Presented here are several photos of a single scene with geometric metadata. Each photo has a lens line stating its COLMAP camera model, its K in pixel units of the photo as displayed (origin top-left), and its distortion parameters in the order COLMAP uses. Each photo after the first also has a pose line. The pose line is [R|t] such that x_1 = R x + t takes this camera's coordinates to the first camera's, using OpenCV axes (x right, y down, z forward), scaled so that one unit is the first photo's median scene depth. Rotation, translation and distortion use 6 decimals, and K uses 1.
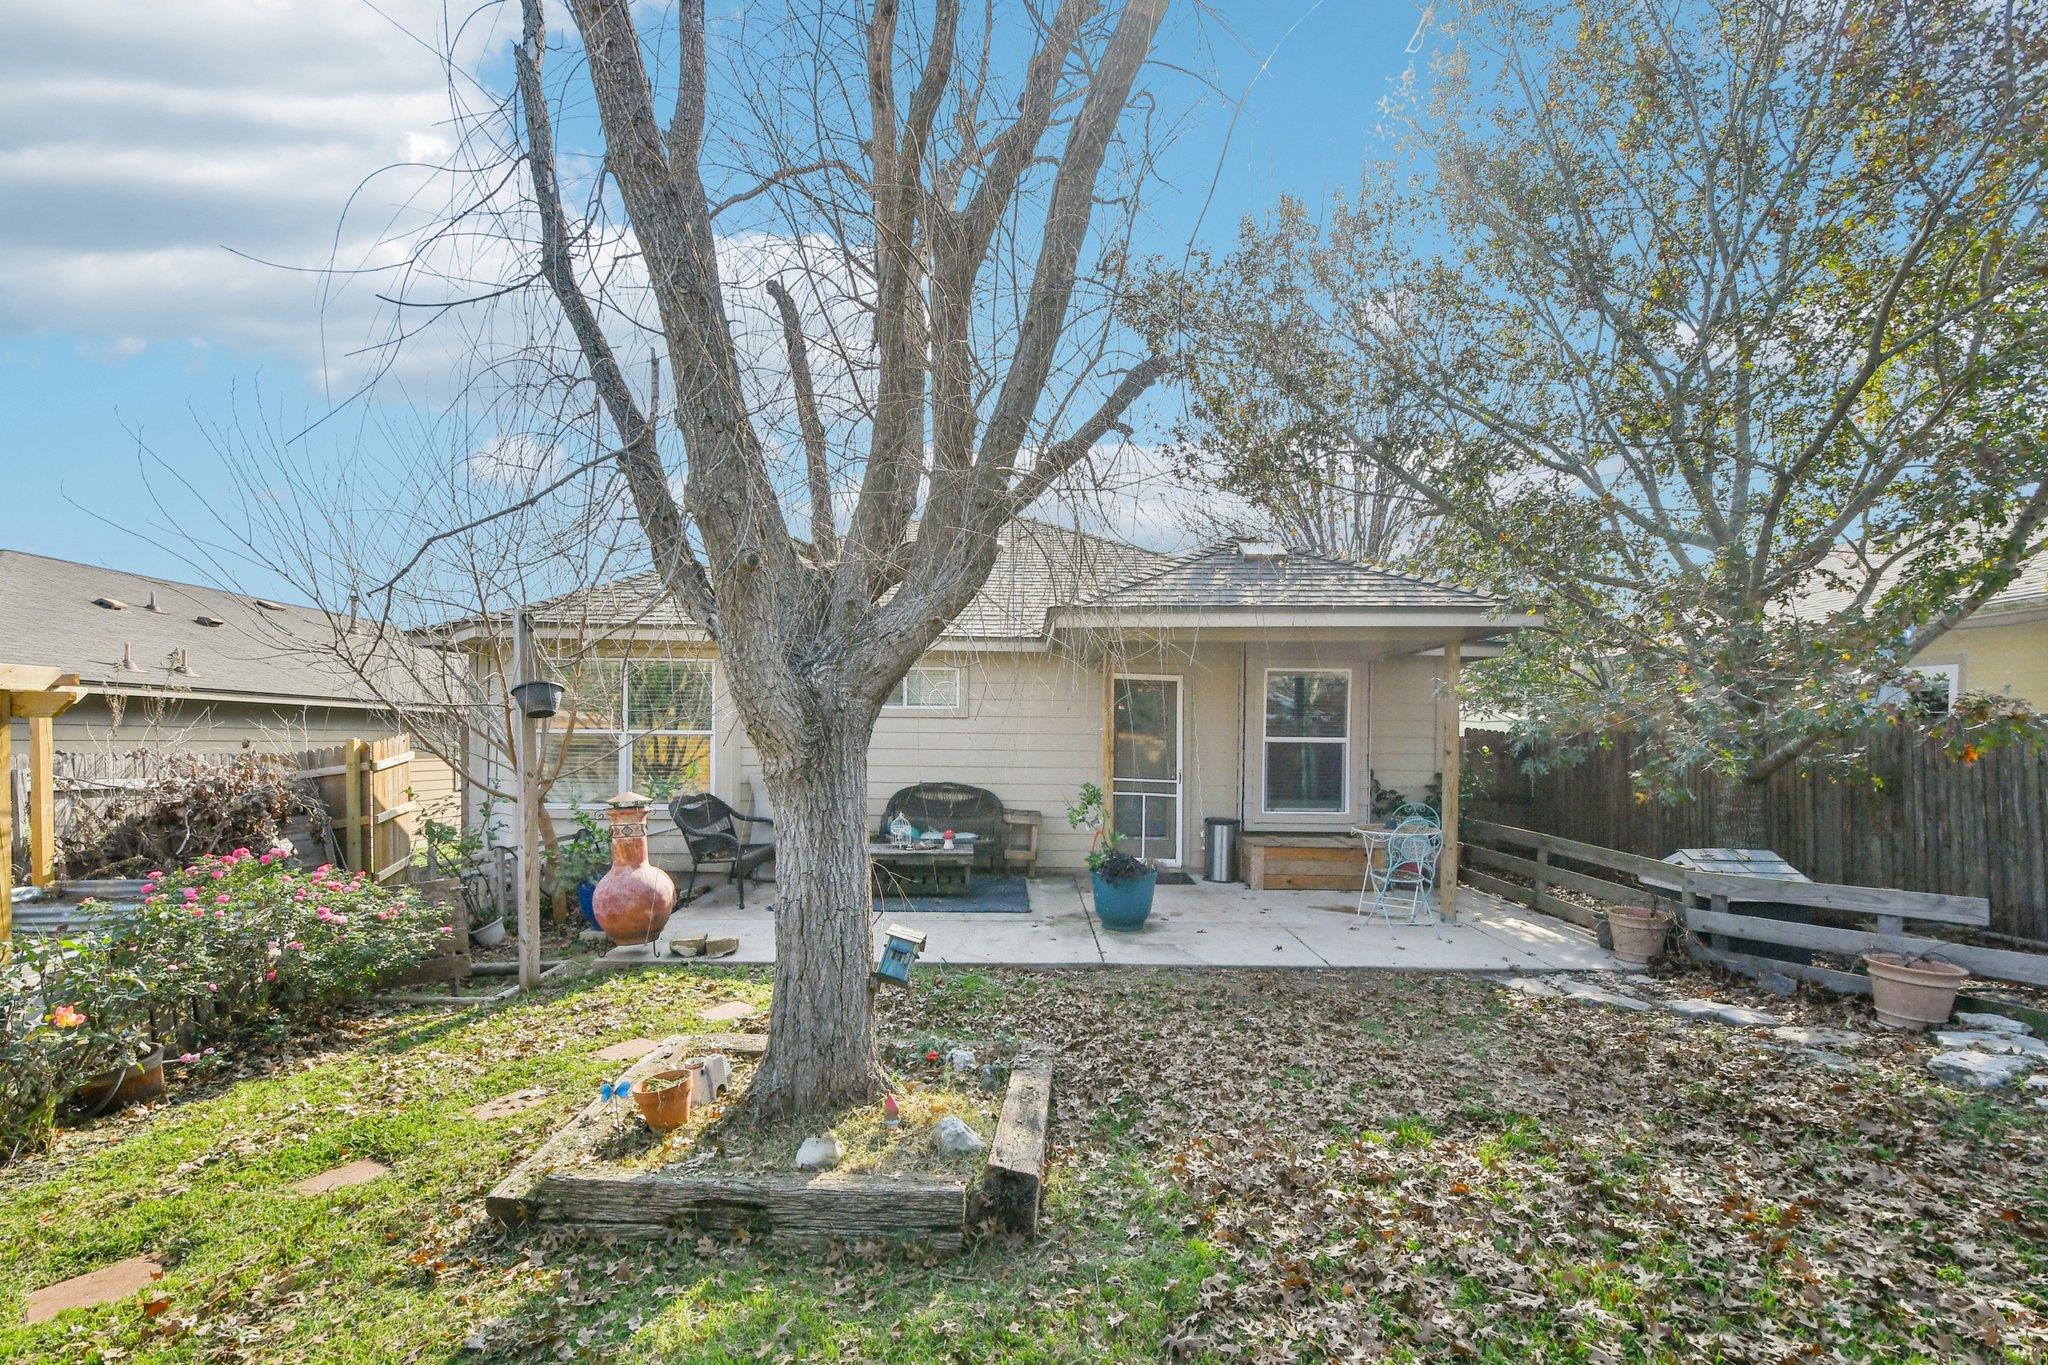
lens RADIAL K [[905.5, 0, 1028.2], [0, 905.5, 694.9], [0, 0, 1]] dist [0.005665, -0.005649]
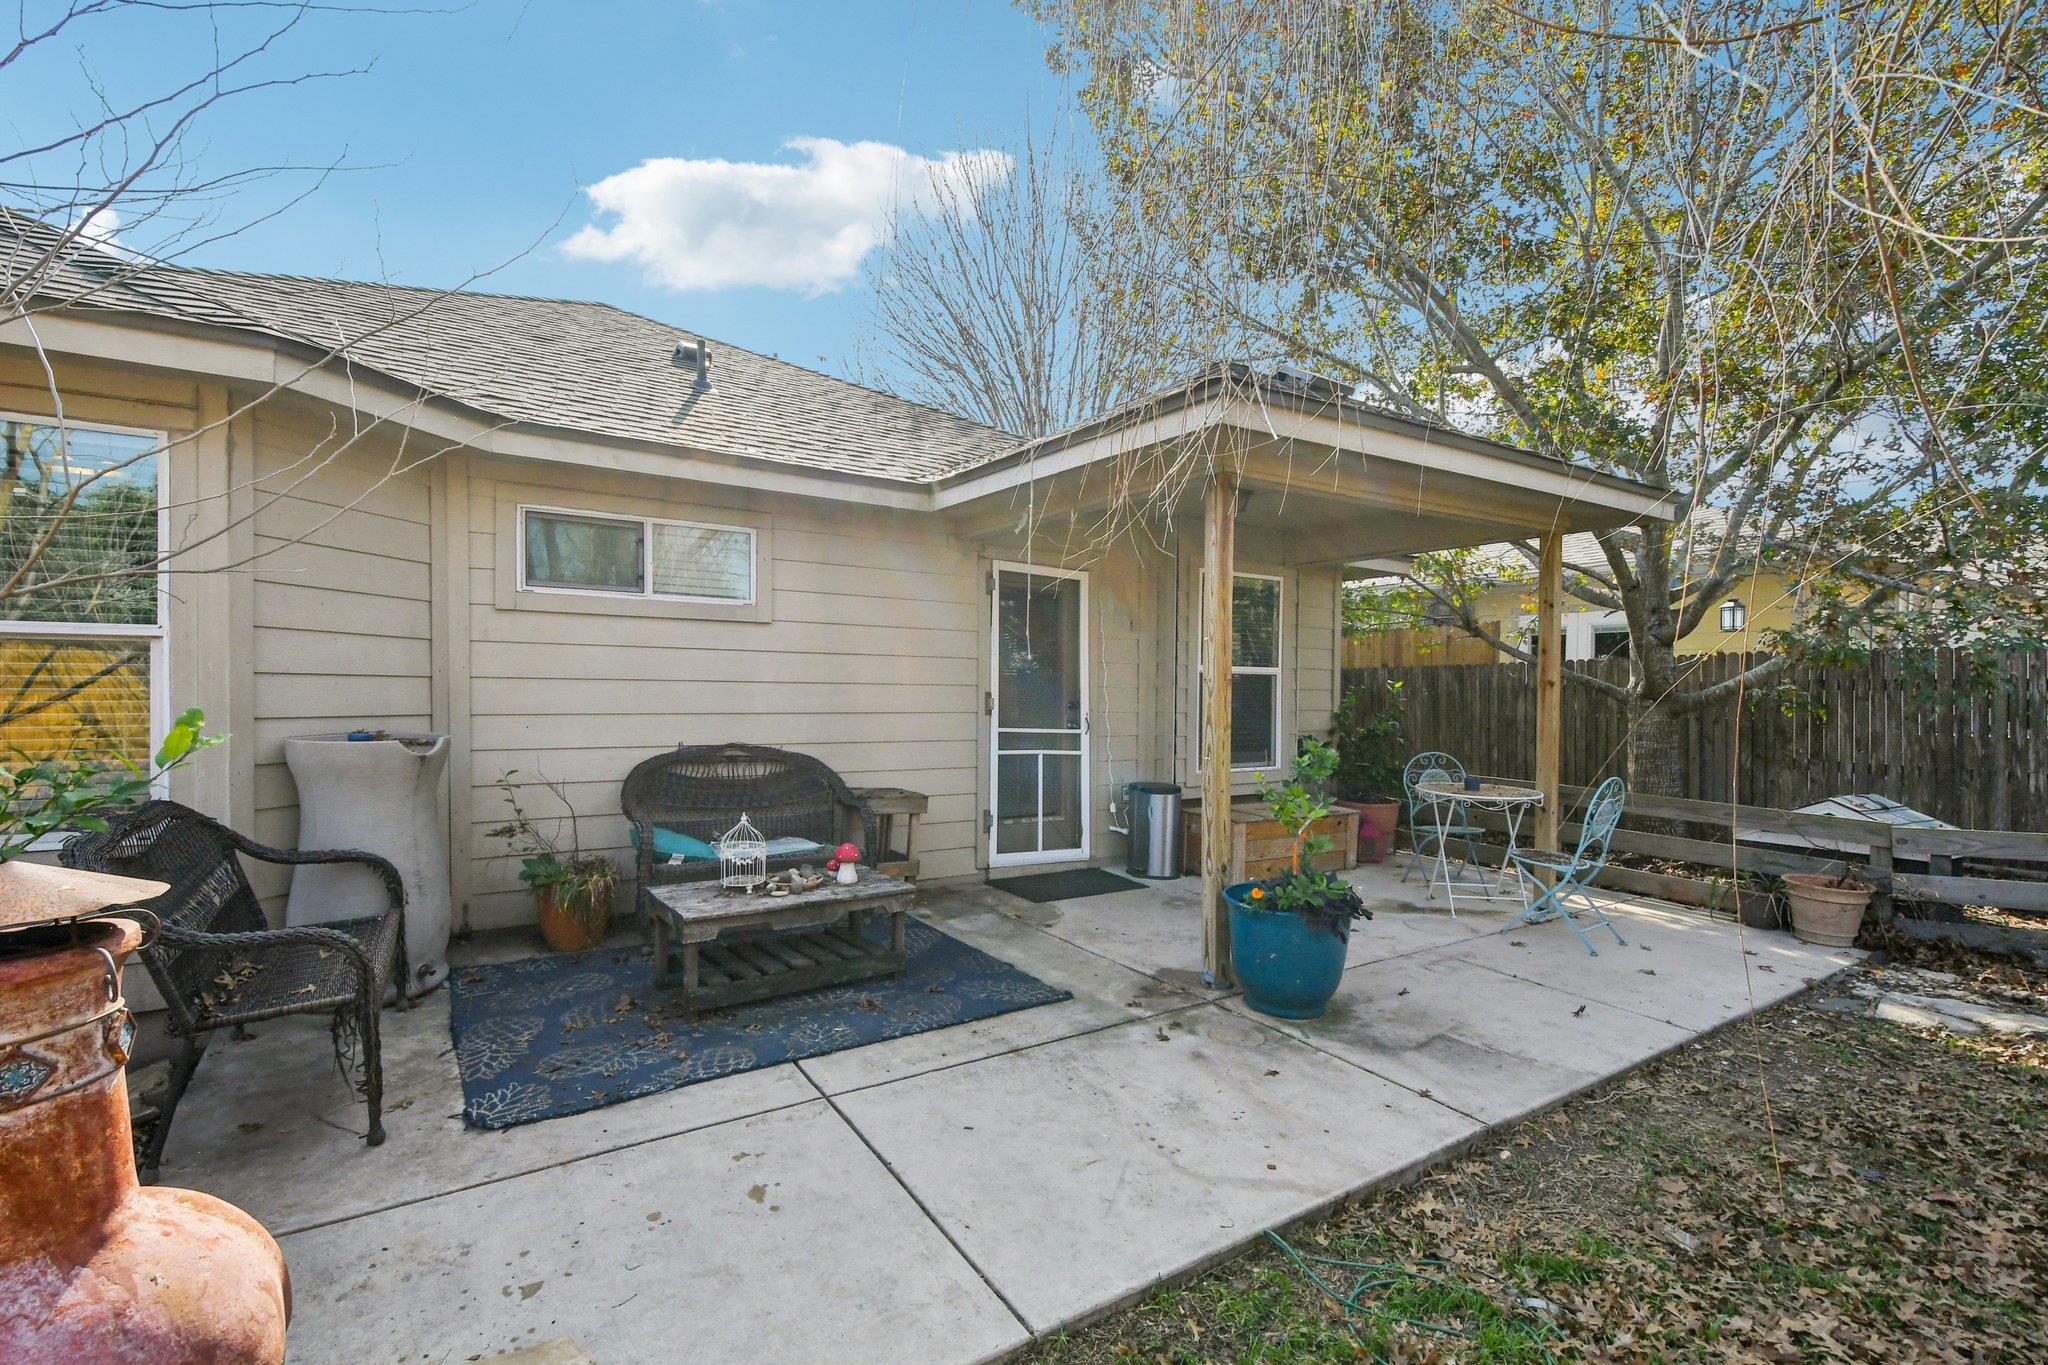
lens RADIAL K [[905.5, 0, 1018.7], [0, 905.5, 685.4], [0, 0, 1]] dist [0.005665, -0.005649]
pose [[0.852454, 0.001747, 0.522799, -0.234573], [-0.025304, 0.998960, 0.037921, 0.040067], [-0.522189, -0.045555, 0.851612, 0.488397]]
